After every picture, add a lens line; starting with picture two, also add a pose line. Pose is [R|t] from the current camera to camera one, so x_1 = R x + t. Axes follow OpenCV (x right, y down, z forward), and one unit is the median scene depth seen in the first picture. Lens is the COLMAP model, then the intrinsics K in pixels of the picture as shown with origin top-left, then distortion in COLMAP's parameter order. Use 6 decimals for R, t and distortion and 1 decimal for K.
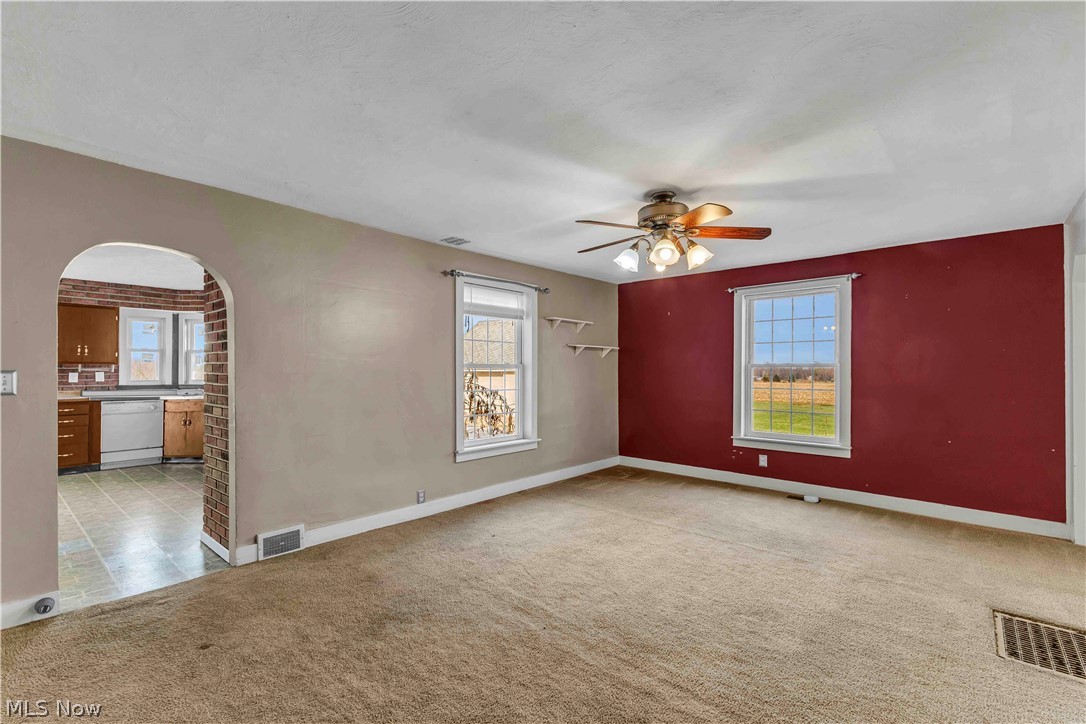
lens RADIAL K [[487.1, 0, 546.5], [0, 487.1, 360.9], [0, 0, 1]] dist [-0.019535, 0.000680]
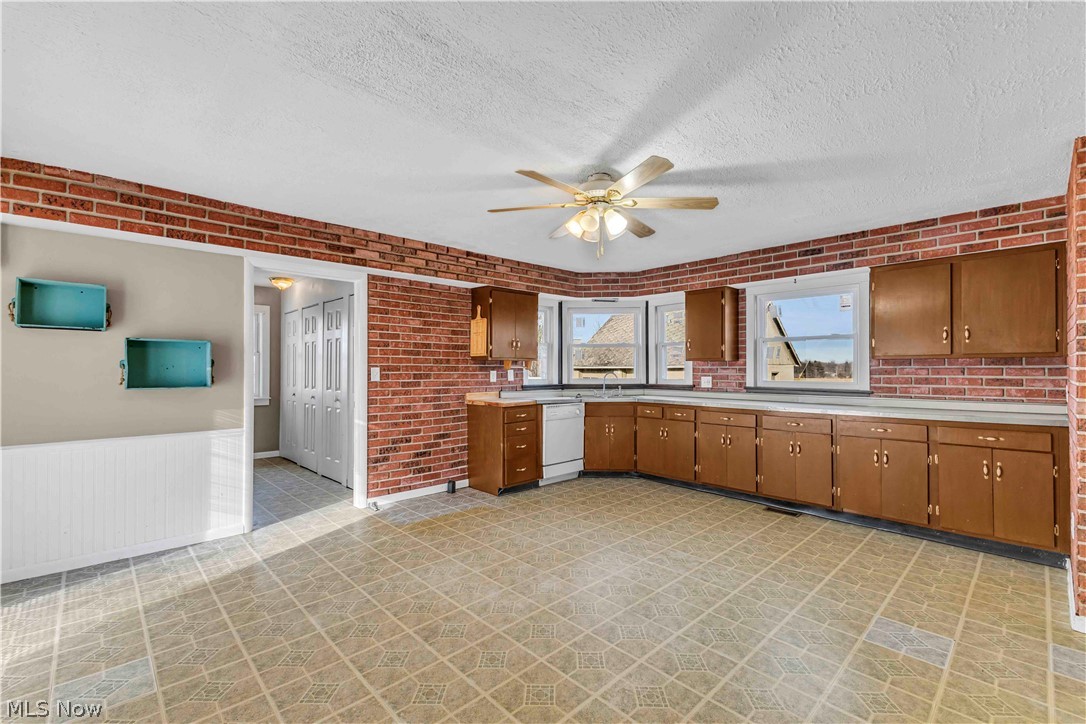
lens RADIAL K [[487.1, 0, 545.4], [0, 487.1, 360.9], [0, 0, 1]] dist [-0.019535, 0.000680]
pose [[0.993360, -0.005334, -0.114924, -0.791199], [0.006119, 0.999960, 0.006483, 0.001803], [0.114885, -0.007143, 0.993353, 0.146701]]
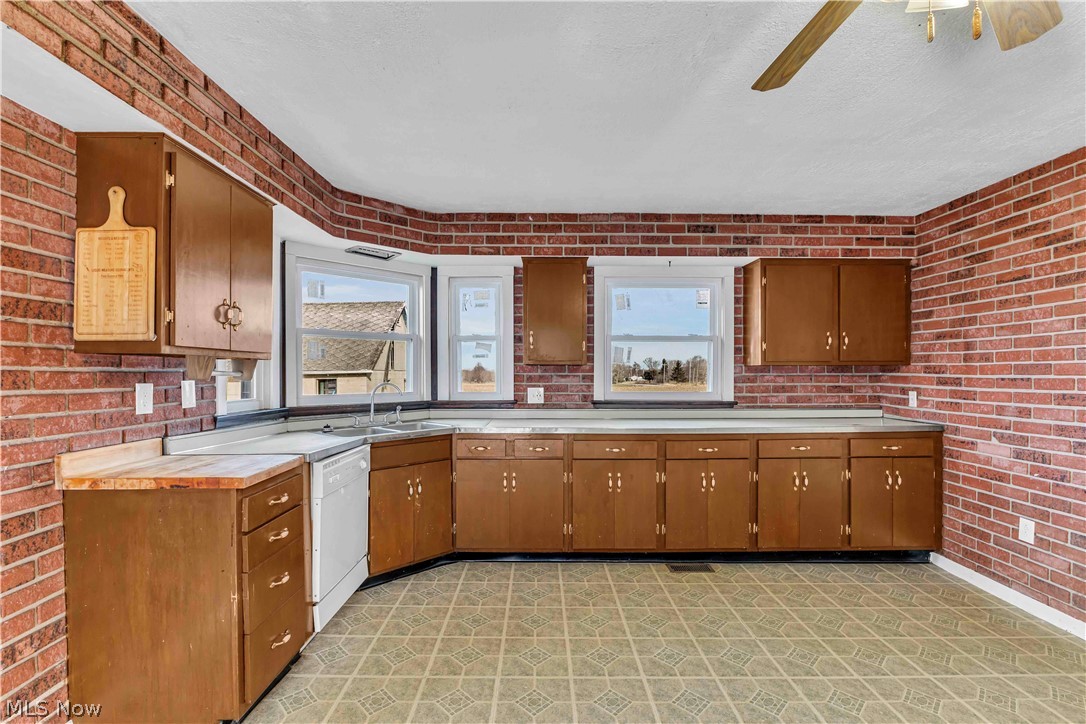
lens RADIAL K [[487.1, 0, 549.8], [0, 487.1, 373.4], [0, 0, 1]] dist [-0.019535, 0.000680]
pose [[0.754967, -0.002422, 0.655758, -0.988503], [-0.012962, 0.999743, 0.018616, 0.008652], [-0.655634, -0.022554, 0.754742, 0.585800]]
